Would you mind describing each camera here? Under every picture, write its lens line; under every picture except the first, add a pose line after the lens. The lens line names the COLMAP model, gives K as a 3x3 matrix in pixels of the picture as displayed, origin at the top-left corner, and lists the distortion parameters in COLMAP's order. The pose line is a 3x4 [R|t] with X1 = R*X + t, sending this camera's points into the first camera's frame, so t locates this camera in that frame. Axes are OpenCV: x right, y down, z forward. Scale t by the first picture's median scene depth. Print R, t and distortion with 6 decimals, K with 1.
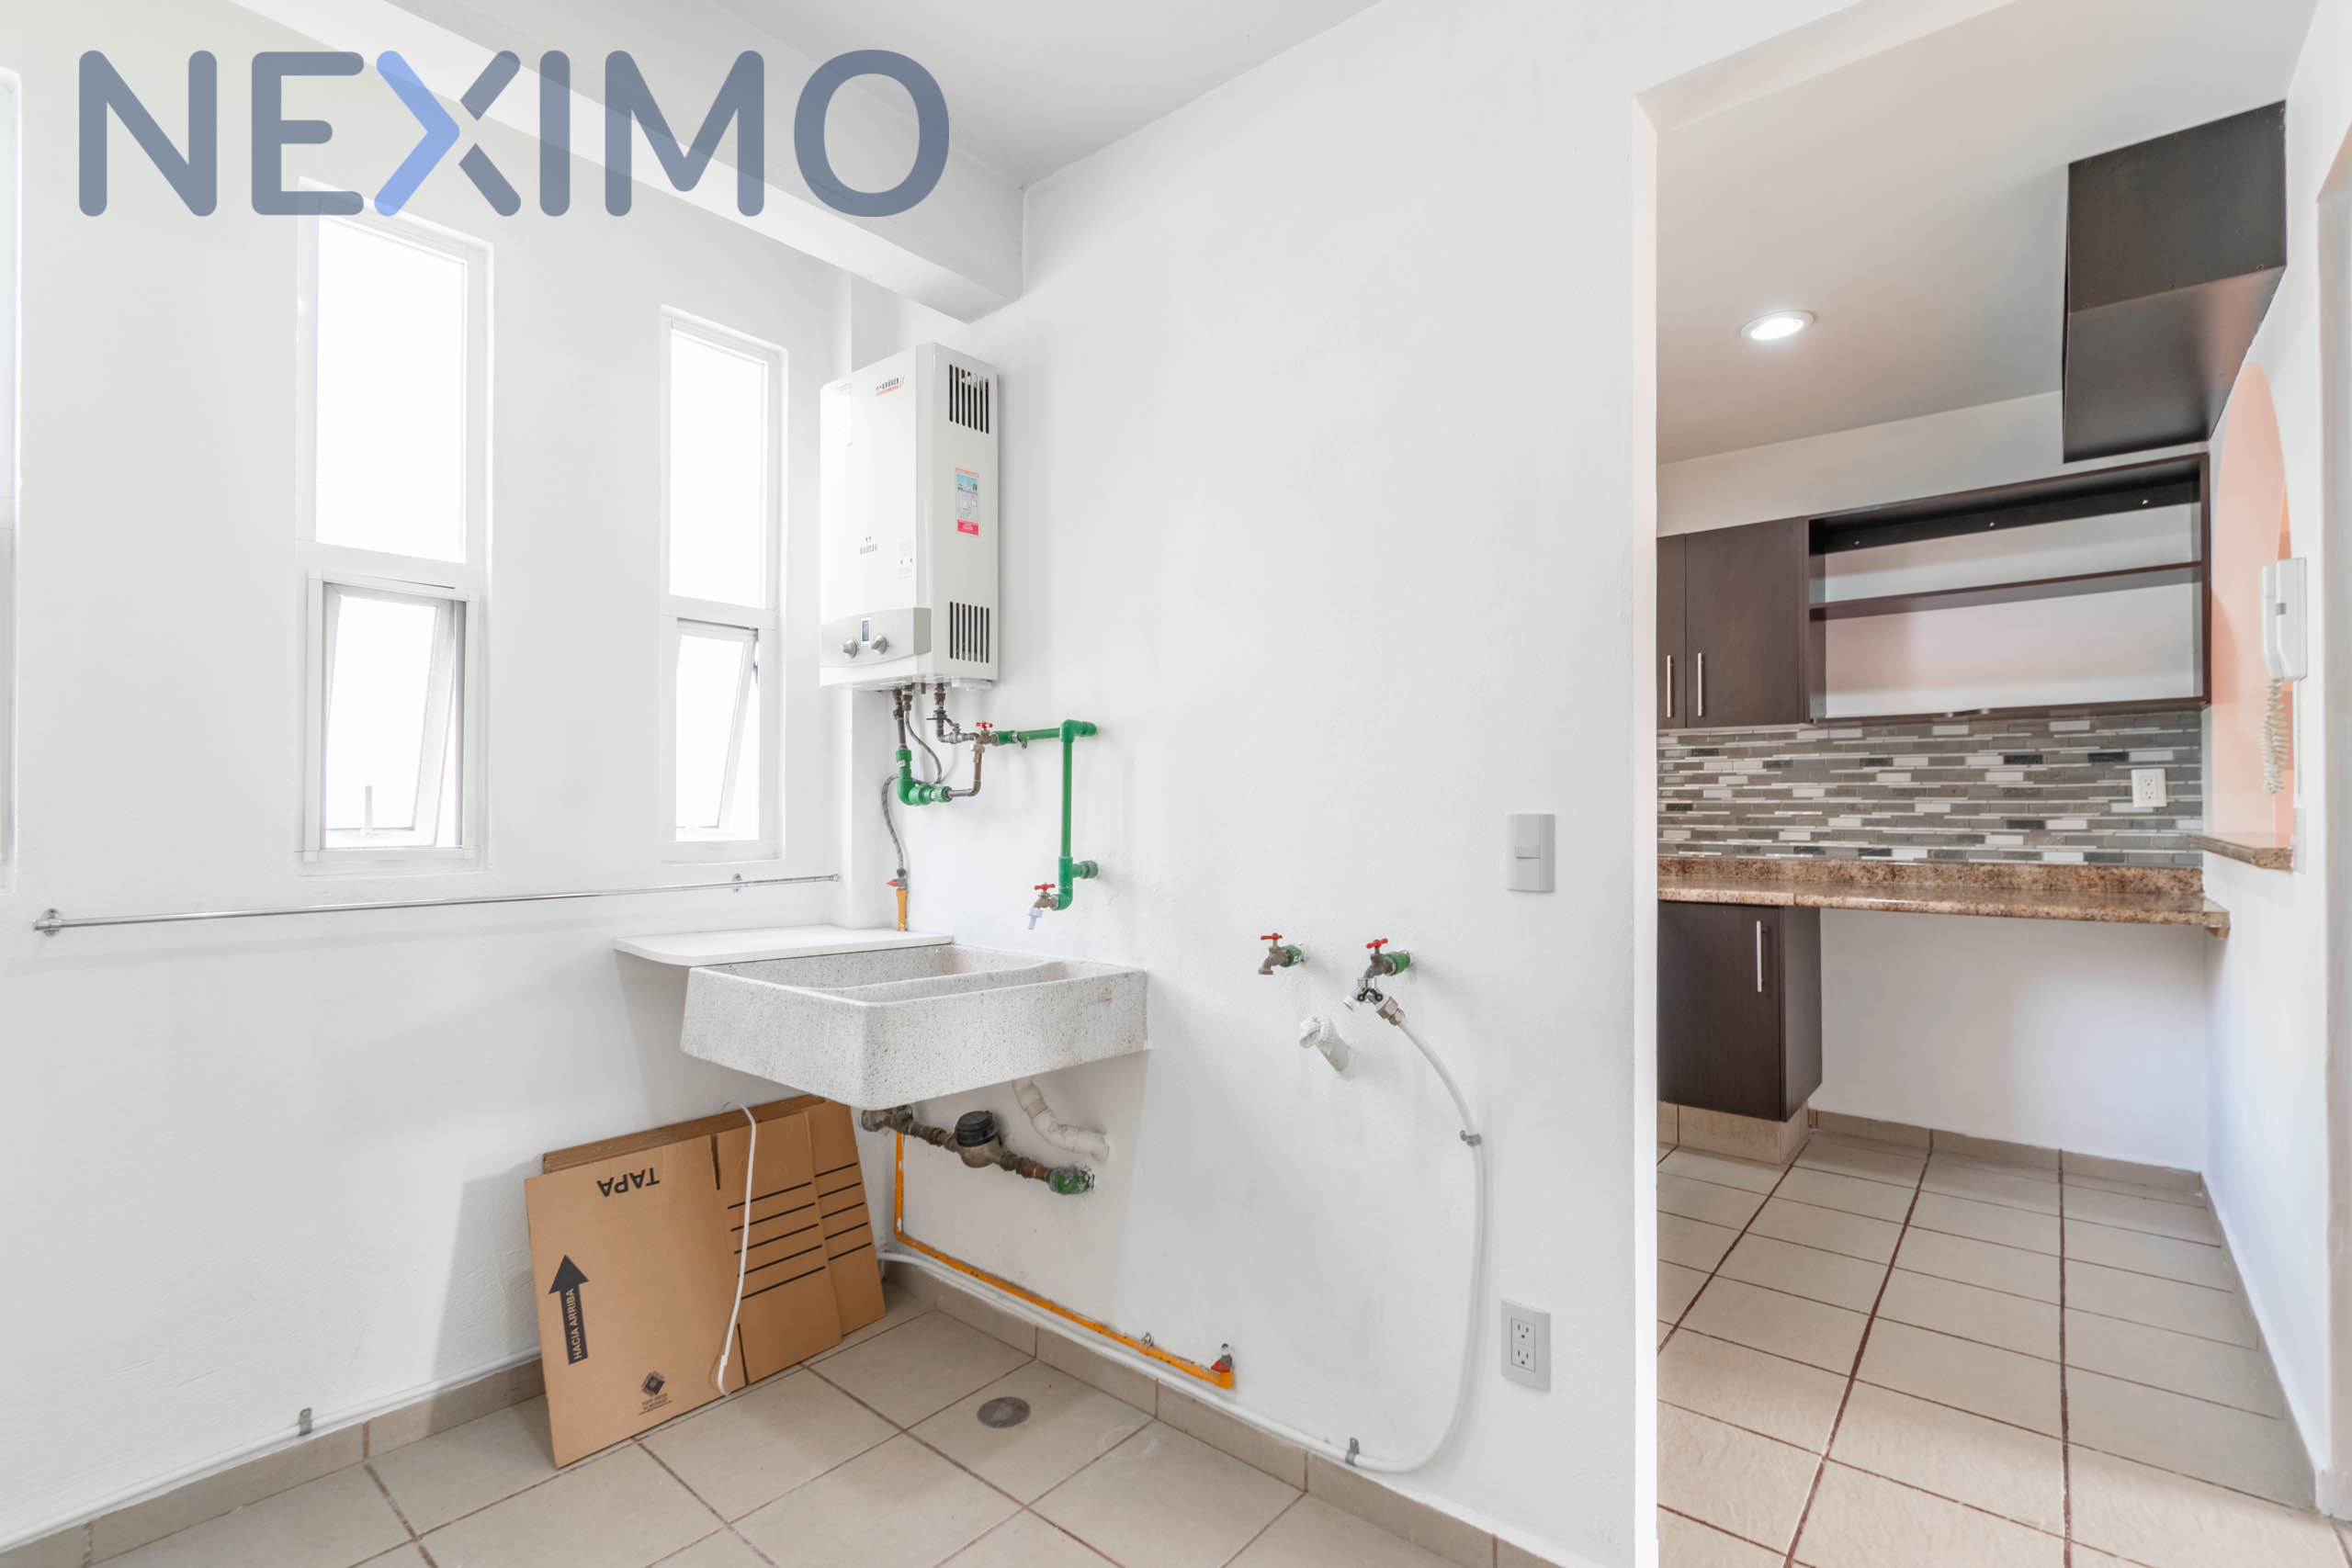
lens RADIAL K [[1064.4, 0, 1198.8], [0, 1064.4, 793.4], [0, 0, 1]] dist [-0.000764, -0.000156]
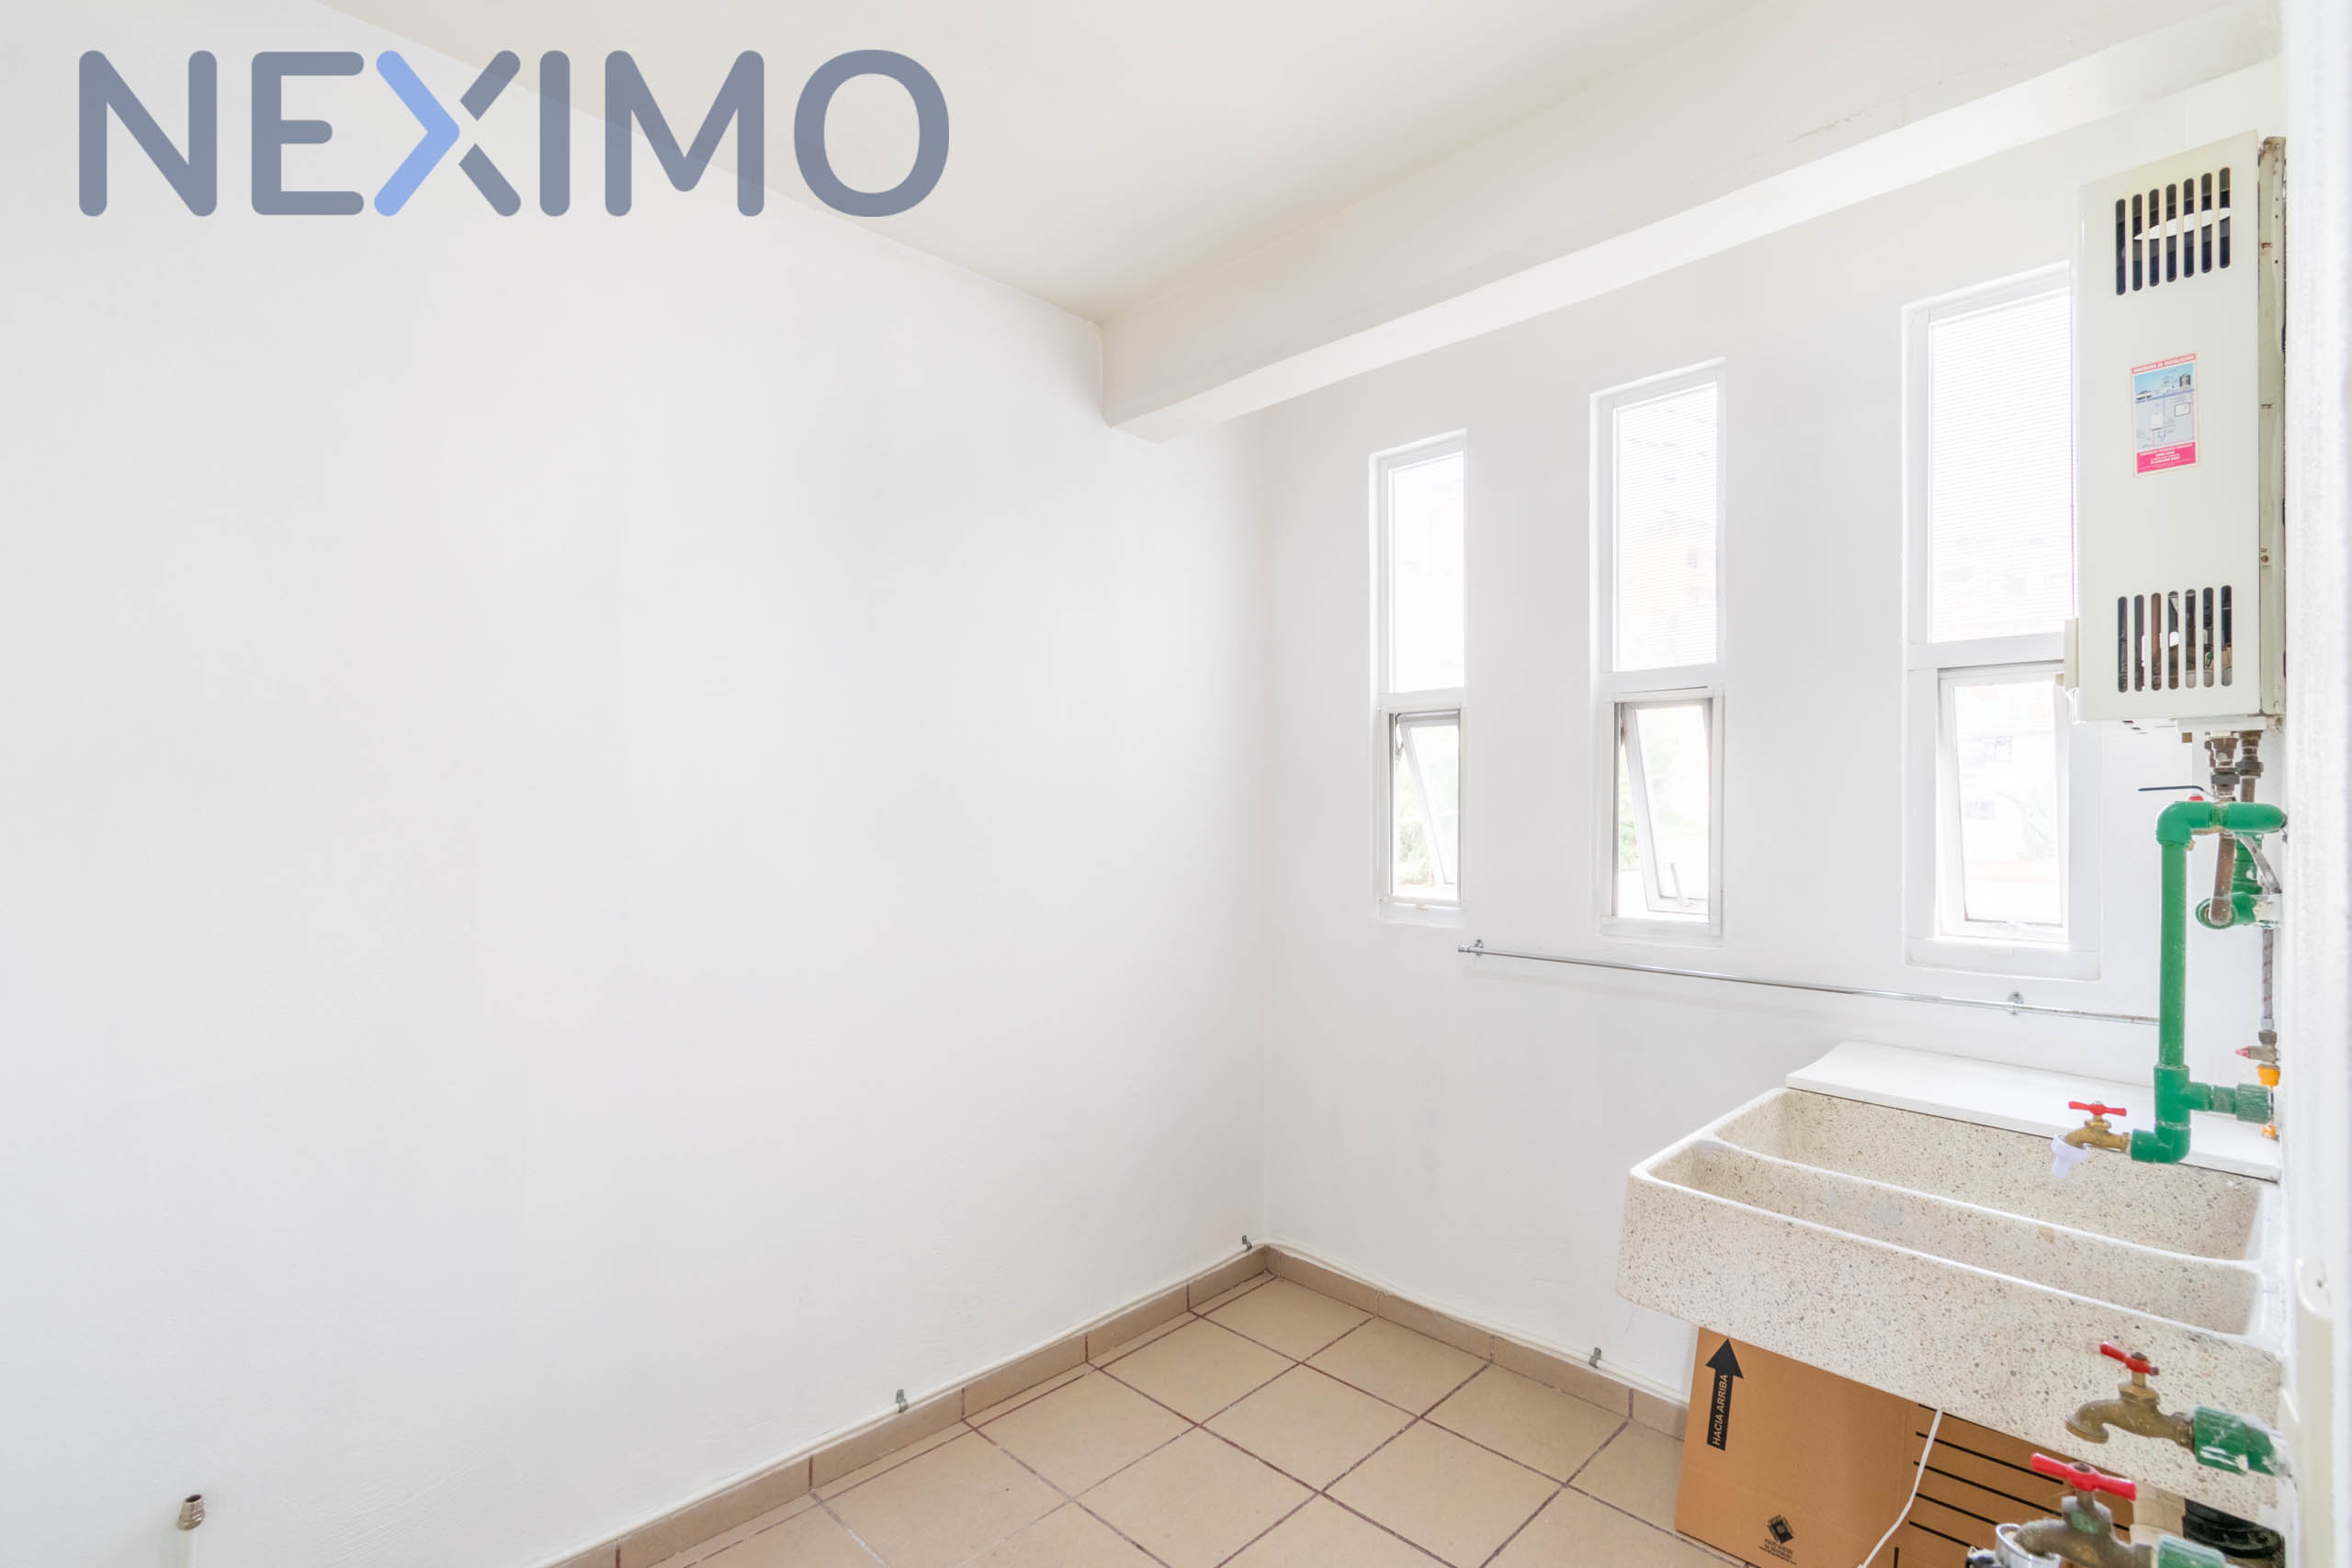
lens RADIAL K [[1064.4, 0, 1192.7], [0, 1064.4, 802.0], [0, 0, 1]] dist [-0.000764, -0.000156]
pose [[-0.105283, -0.006782, -0.994419, 0.447512], [0.017437, 0.999810, -0.008665, -0.074006], [0.994289, -0.018251, -0.105145, 0.581889]]
